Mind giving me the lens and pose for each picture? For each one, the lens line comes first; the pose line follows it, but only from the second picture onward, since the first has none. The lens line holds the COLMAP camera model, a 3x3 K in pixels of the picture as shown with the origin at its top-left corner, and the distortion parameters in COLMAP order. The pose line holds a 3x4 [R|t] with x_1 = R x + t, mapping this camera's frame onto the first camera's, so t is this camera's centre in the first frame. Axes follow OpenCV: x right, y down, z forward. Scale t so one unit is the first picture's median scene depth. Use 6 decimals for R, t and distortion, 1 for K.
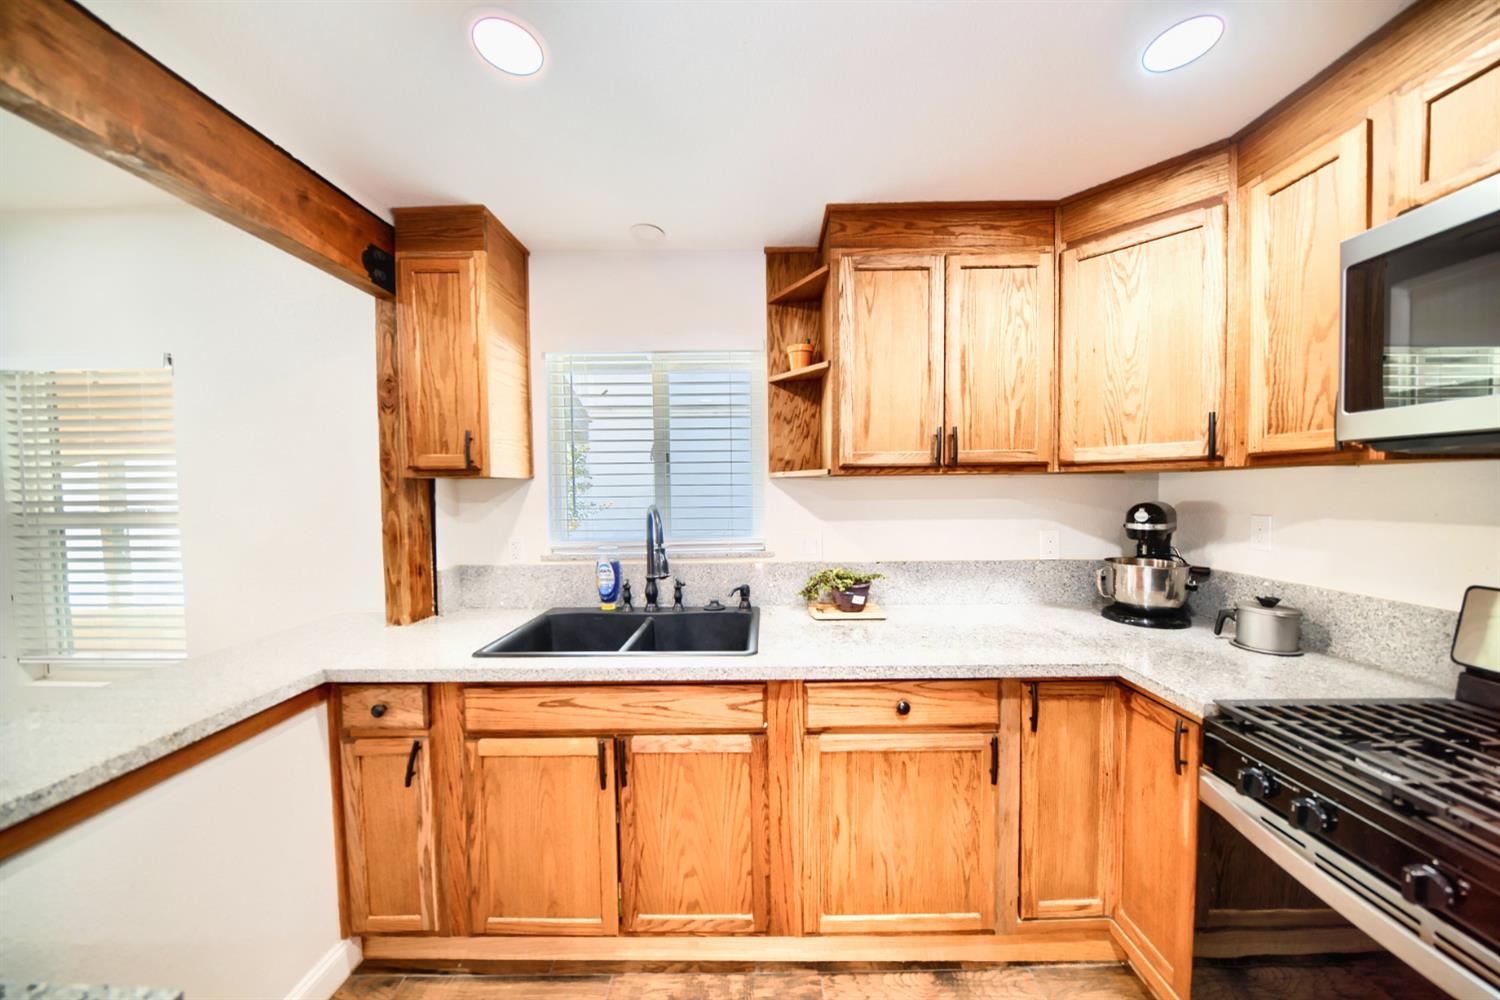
lens RADIAL K [[486.8, 0, 758.5], [0, 486.8, 505.9], [0, 0, 1]] dist [0.005303, -0.006739]
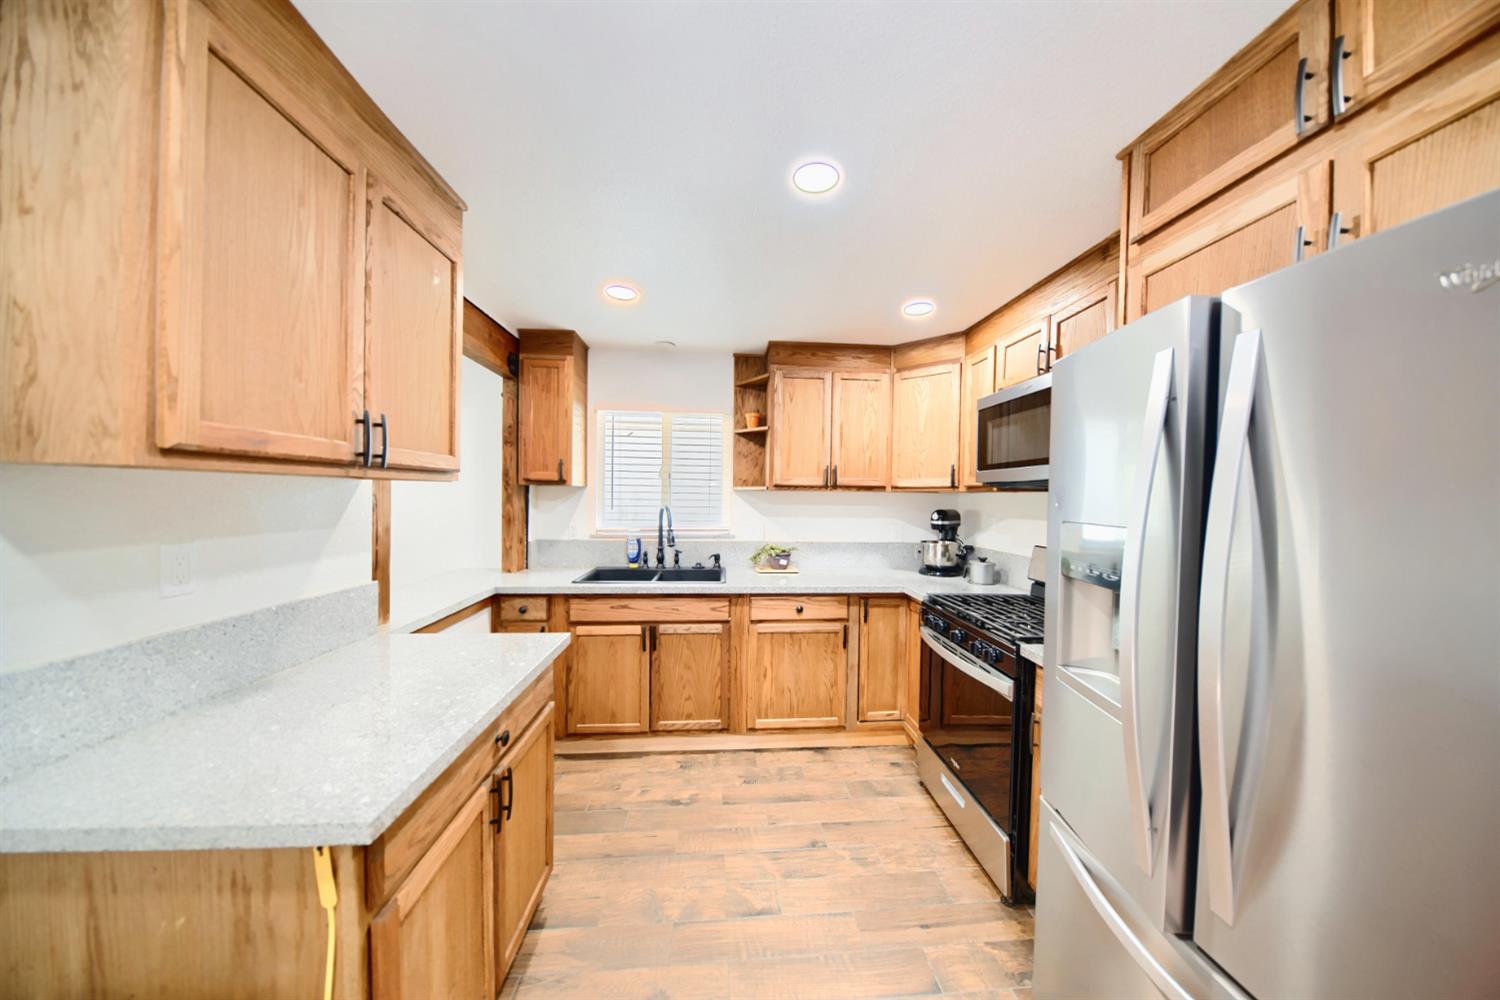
lens RADIAL K [[486.8, 0, 758.5], [0, 486.8, 505.9], [0, 0, 1]] dist [0.005303, -0.006739]
pose [[0.995824, 0.023296, 0.088273, -0.044685], [-0.021938, 0.999626, -0.016323, 0.026267], [-0.088620, 0.014318, 0.995963, -0.799702]]
